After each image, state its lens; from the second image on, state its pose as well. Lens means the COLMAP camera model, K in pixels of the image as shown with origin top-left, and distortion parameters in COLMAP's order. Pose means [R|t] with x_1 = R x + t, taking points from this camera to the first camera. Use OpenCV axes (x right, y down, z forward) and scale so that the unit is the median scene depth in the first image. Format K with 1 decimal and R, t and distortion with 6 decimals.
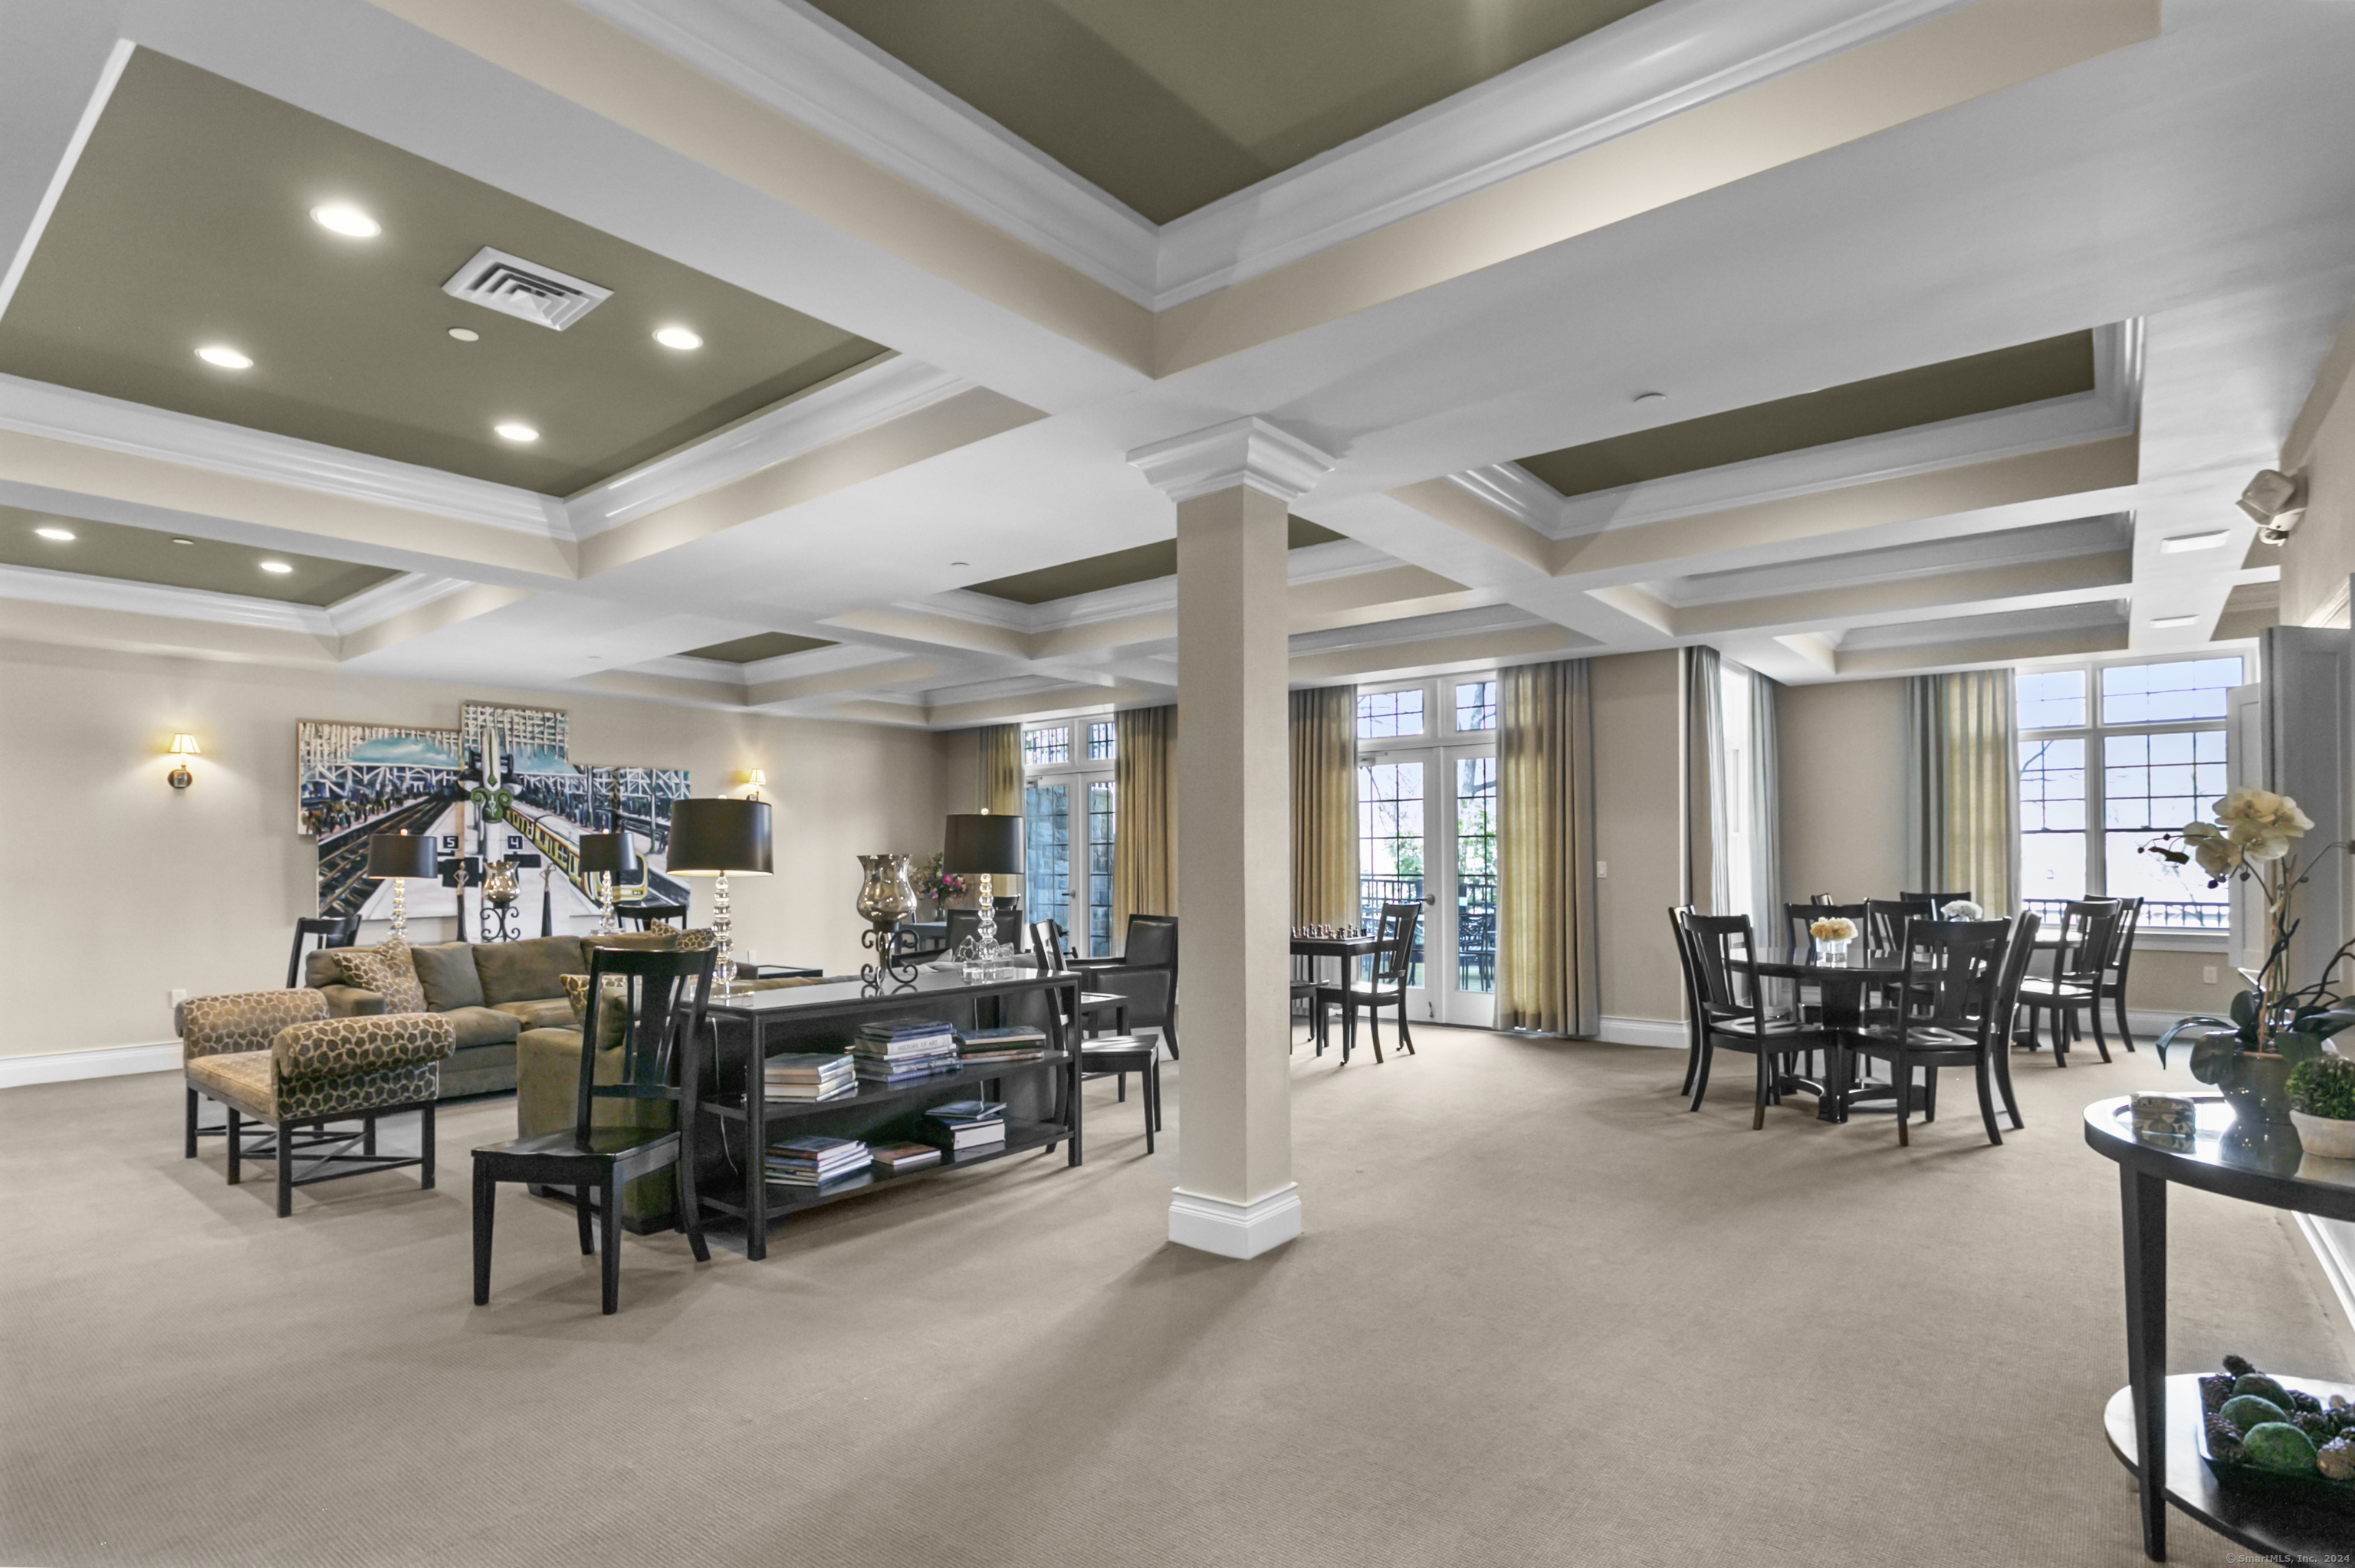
lens RADIAL K [[1168.4, 0, 1184.5], [0, 1168.4, 862.6], [0, 0, 1]] dist [-0.000189, -0.000017]
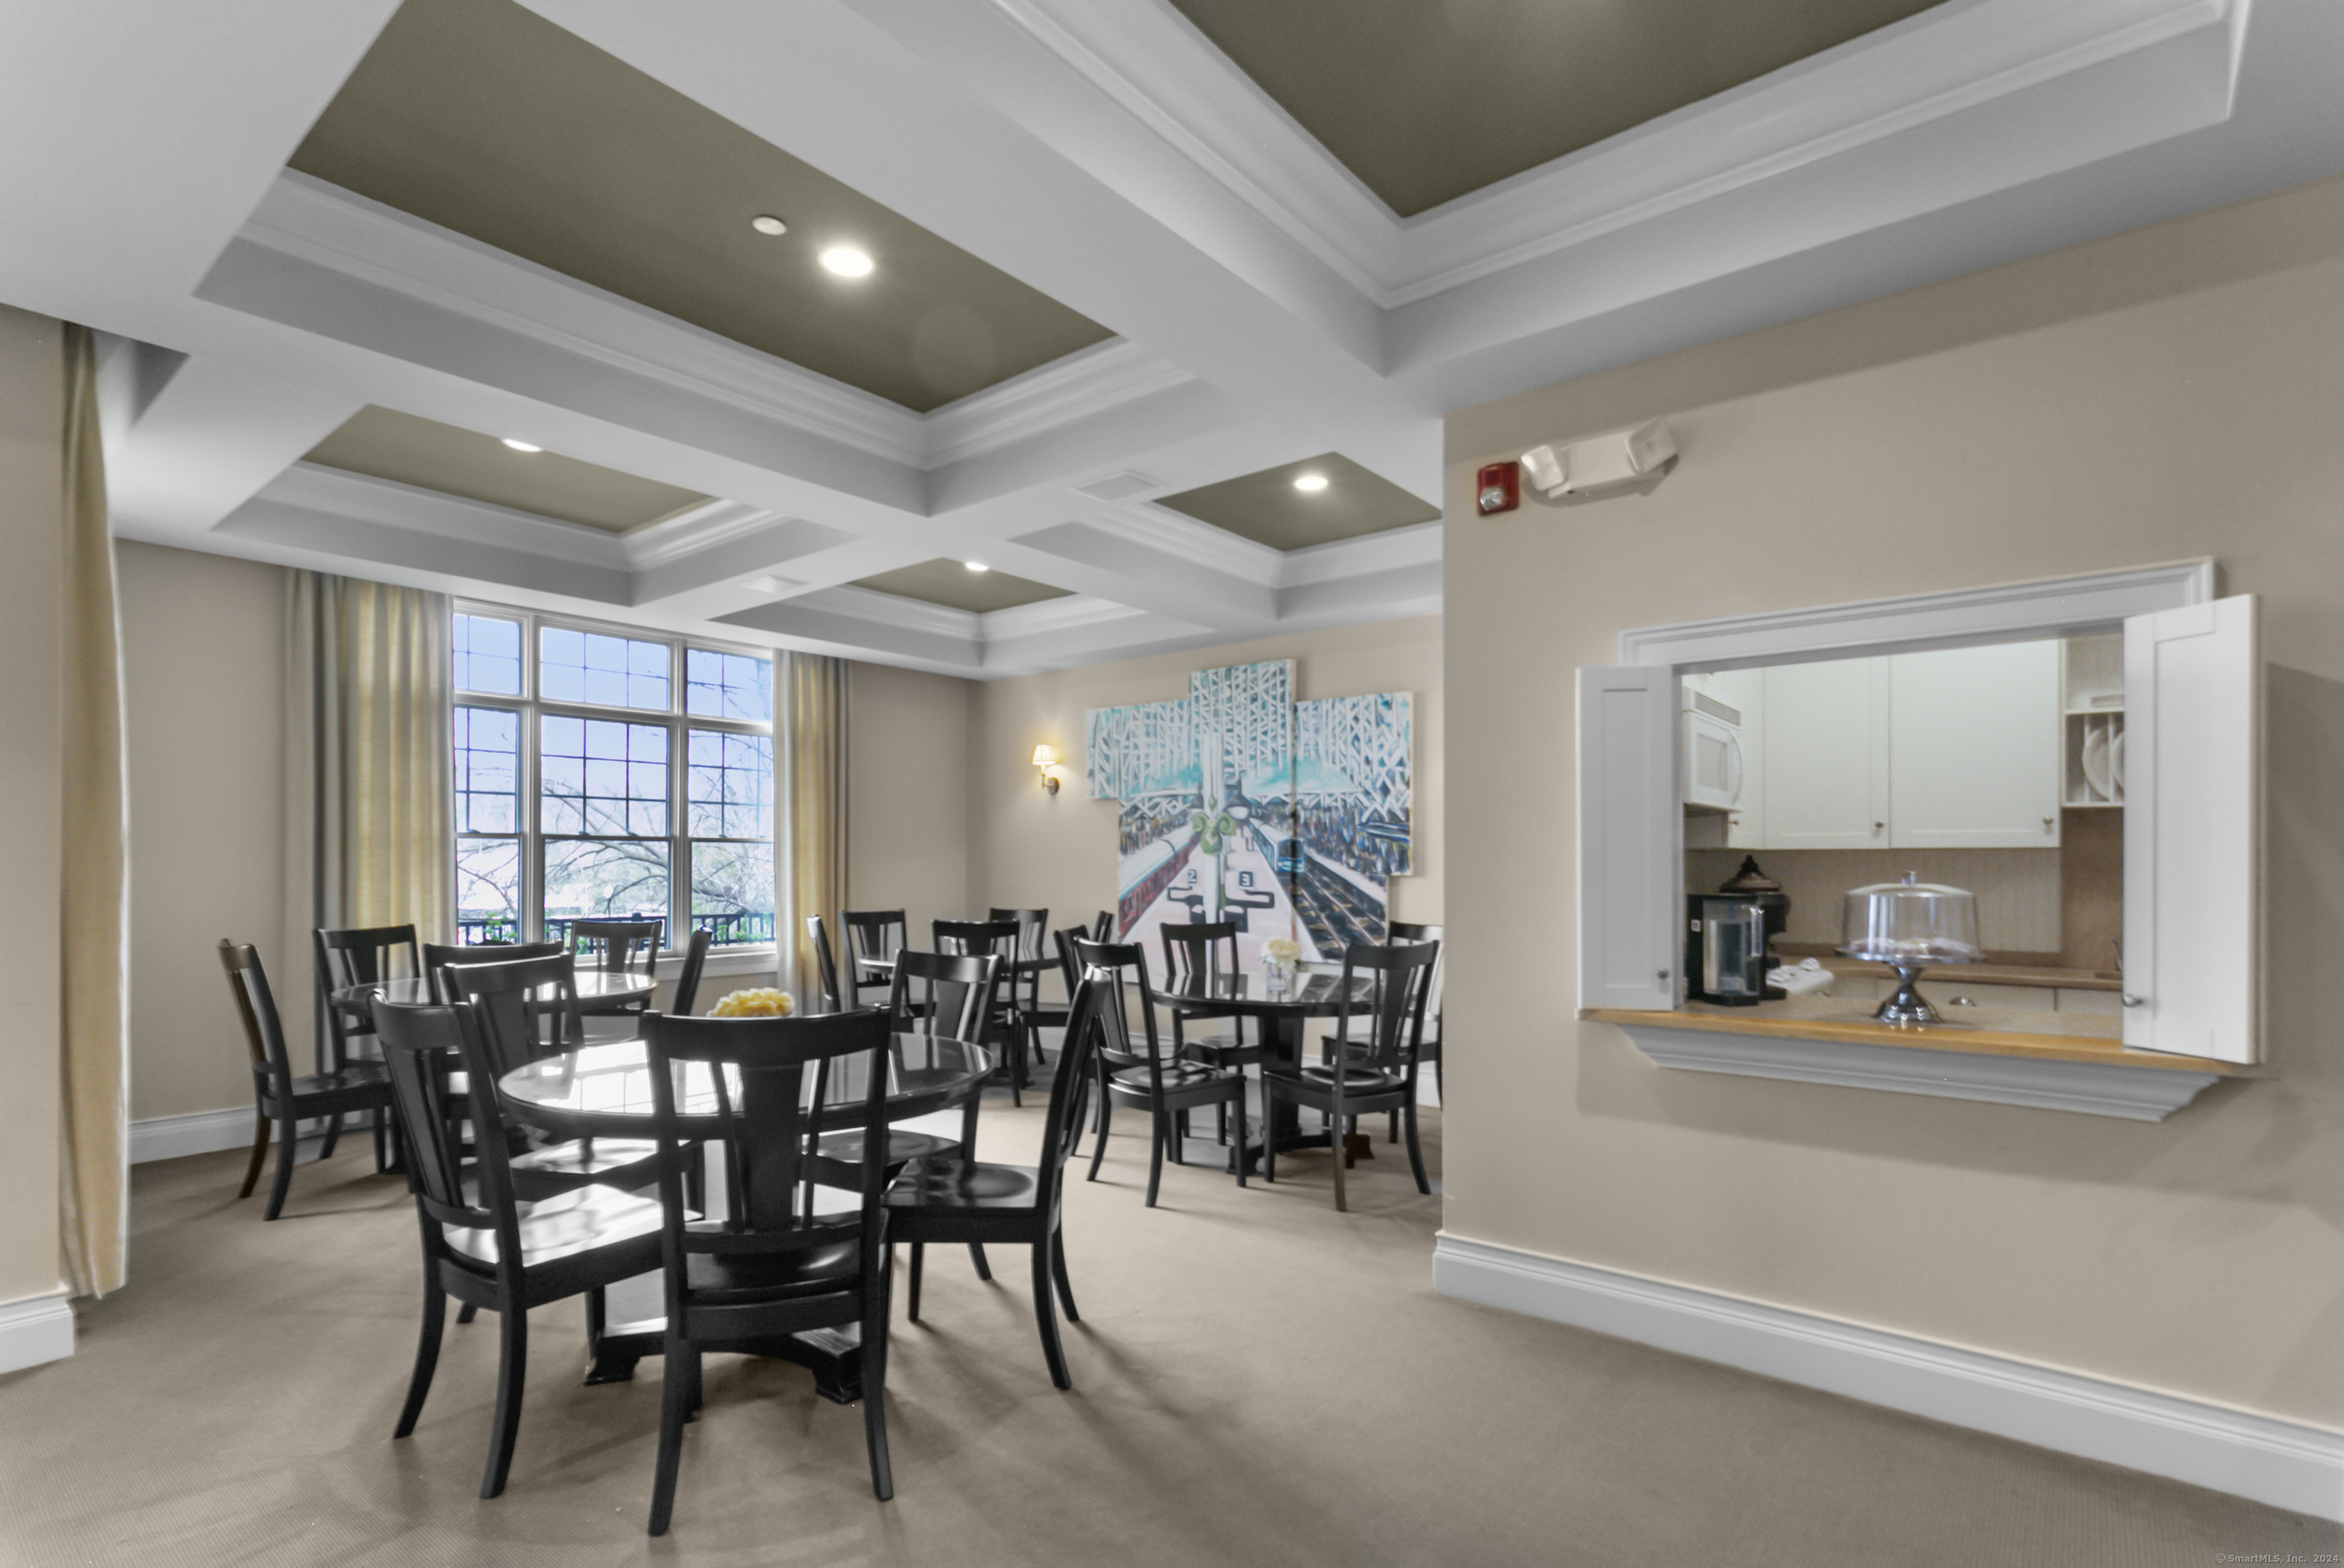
lens RADIAL K [[1133.5, 0, 1172.2], [0, 1133.5, 883.7], [0, 0, 1]] dist [0.001136, 0.000161]
pose [[0.008938, 0.003063, 0.999955, 0.058741], [-0.002958, 0.999991, -0.003036, 0.003187], [-0.999956, -0.002931, 0.008947, 0.713112]]
